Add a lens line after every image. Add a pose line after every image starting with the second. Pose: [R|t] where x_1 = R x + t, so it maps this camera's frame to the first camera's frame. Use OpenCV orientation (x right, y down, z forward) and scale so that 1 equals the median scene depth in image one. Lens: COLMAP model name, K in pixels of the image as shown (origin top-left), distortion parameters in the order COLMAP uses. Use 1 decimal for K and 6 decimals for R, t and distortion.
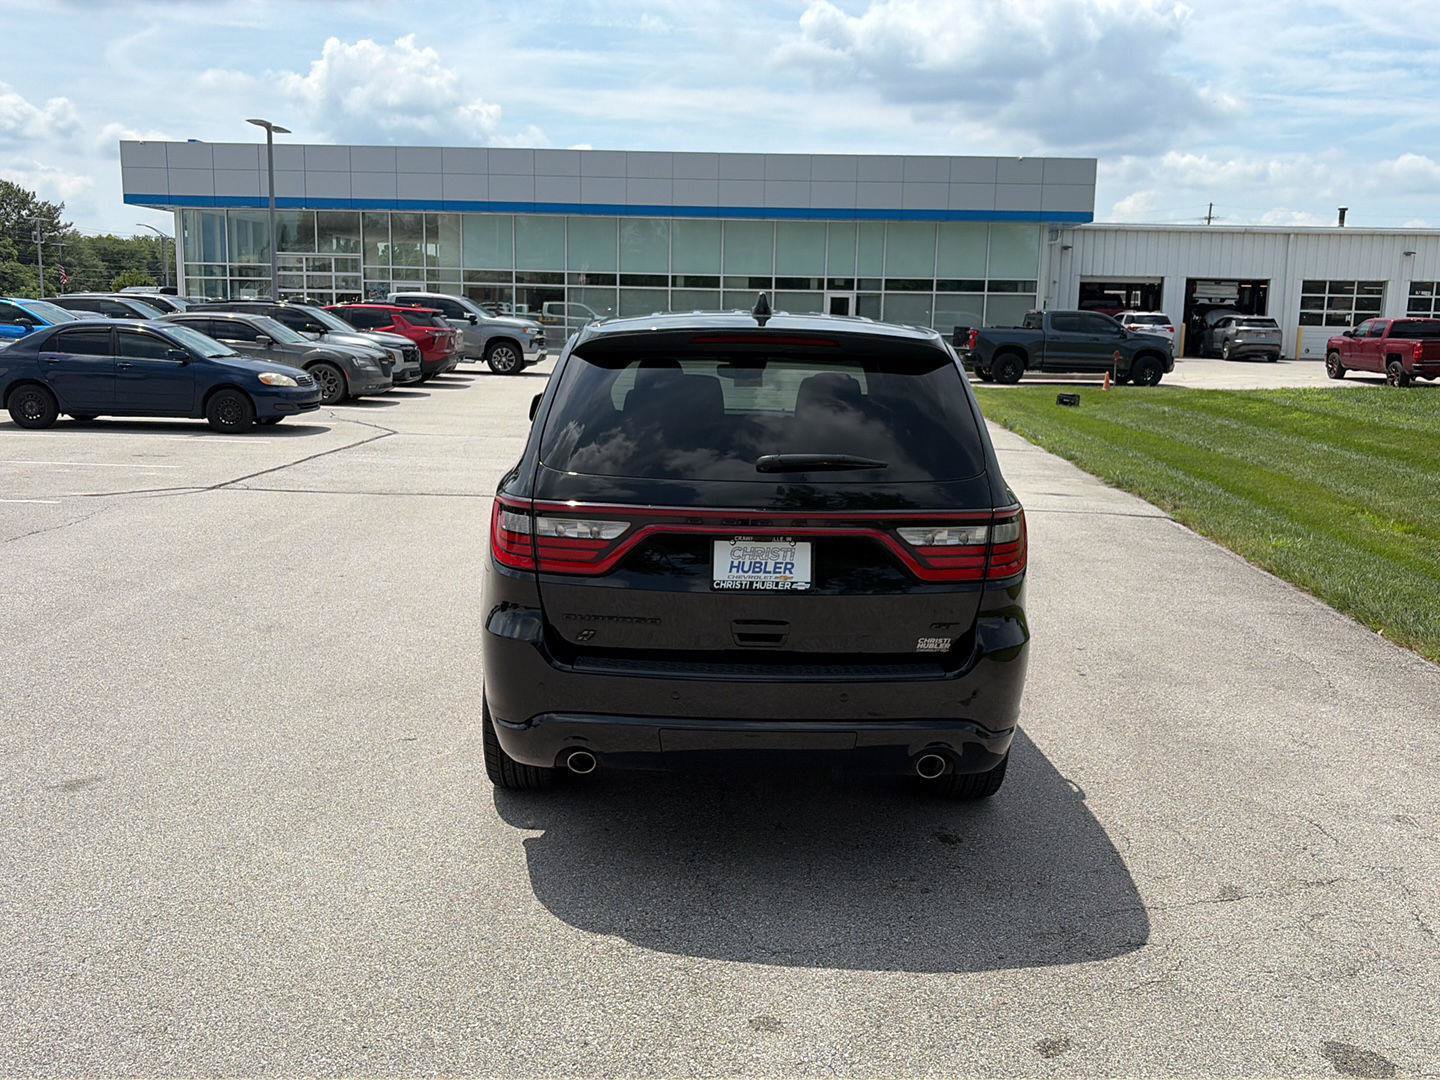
lens RADIAL K [[1382.9, 0, 727.1], [0, 1382.9, 541.2], [0, 0, 1]] dist [0.017376, -0.023048]
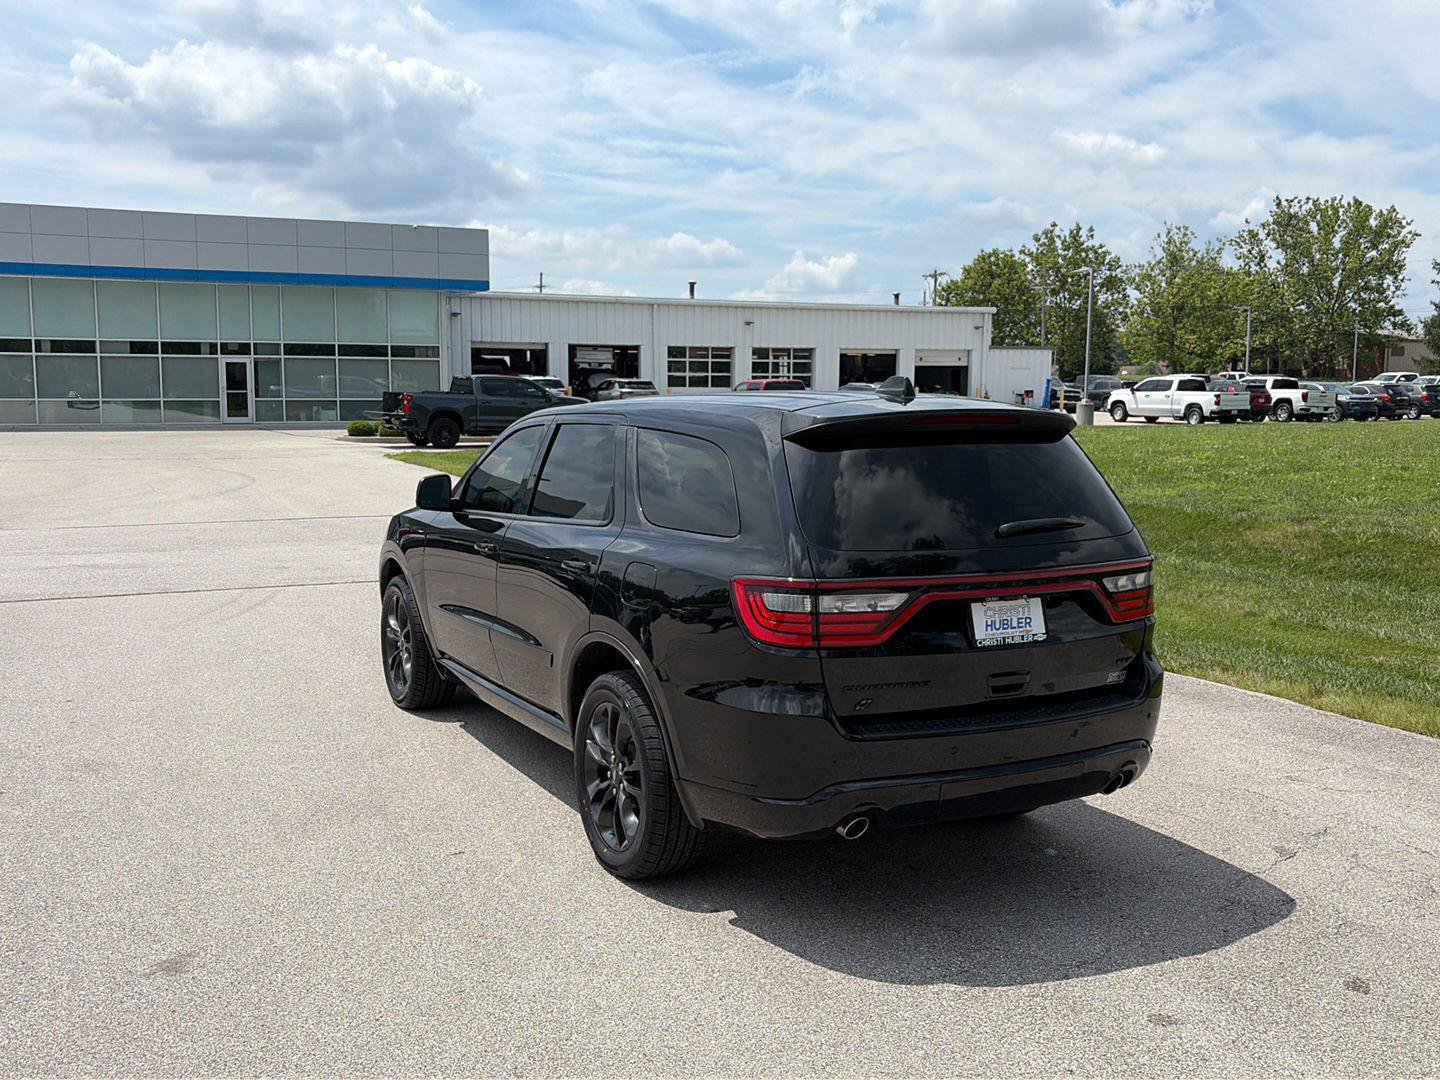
lens RADIAL K [[1381.2, 0, 720.0], [0, 1381.2, 540.0], [0, 0, 1]] dist [0.067043, -0.195184]
pose [[0.886578, -0.064120, 0.458114, -0.065982], [0.084671, 0.996109, -0.024443, -0.003914], [-0.454764, 0.060460, 0.888558, 0.010763]]
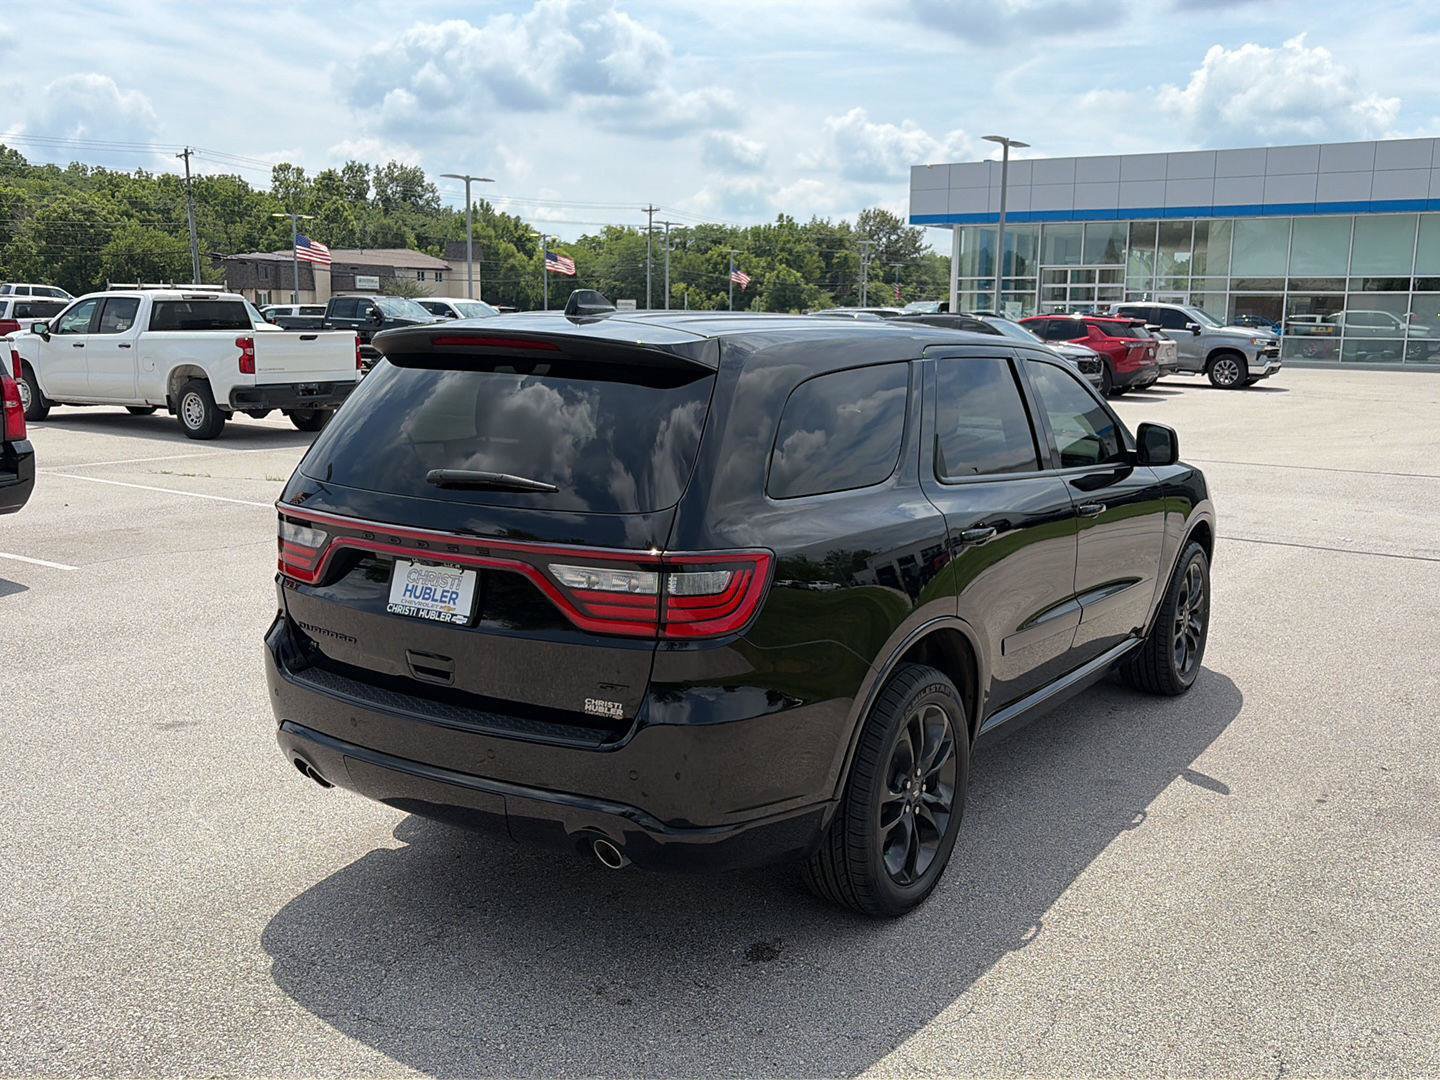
lens RADIAL K [[1382.9, 0, 727.1], [0, 1382.9, 541.2], [0, 0, 1]] dist [0.017376, -0.023048]
pose [[0.832592, 0.079461, -0.548158, 0.065099], [-0.084240, 0.996309, 0.016474, -0.004471], [0.547444, 0.032460, 0.836213, 0.033740]]
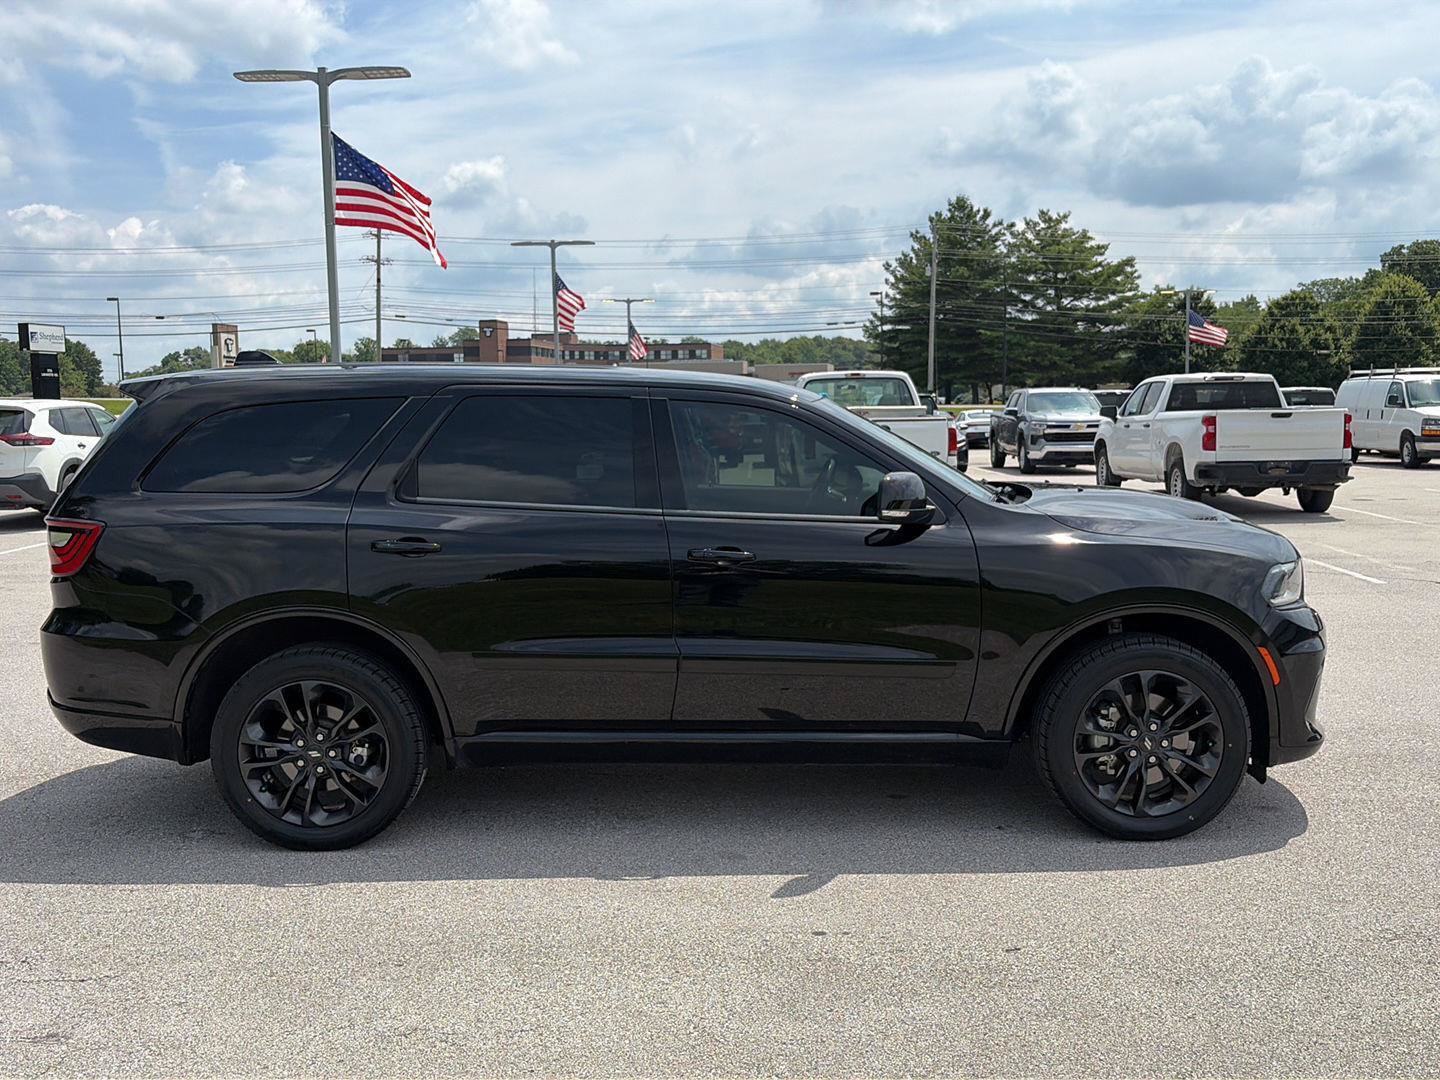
lens RADIAL K [[1381.2, 0, 720.0], [0, 1381.2, 540.0], [0, 0, 1]] dist [0.067043, -0.195184]
pose [[-0.008556, 0.074113, -0.997213, 0.141399], [-0.149601, 0.985931, 0.074558, -0.018084], [0.988709, 0.149822, 0.002652, 0.157381]]
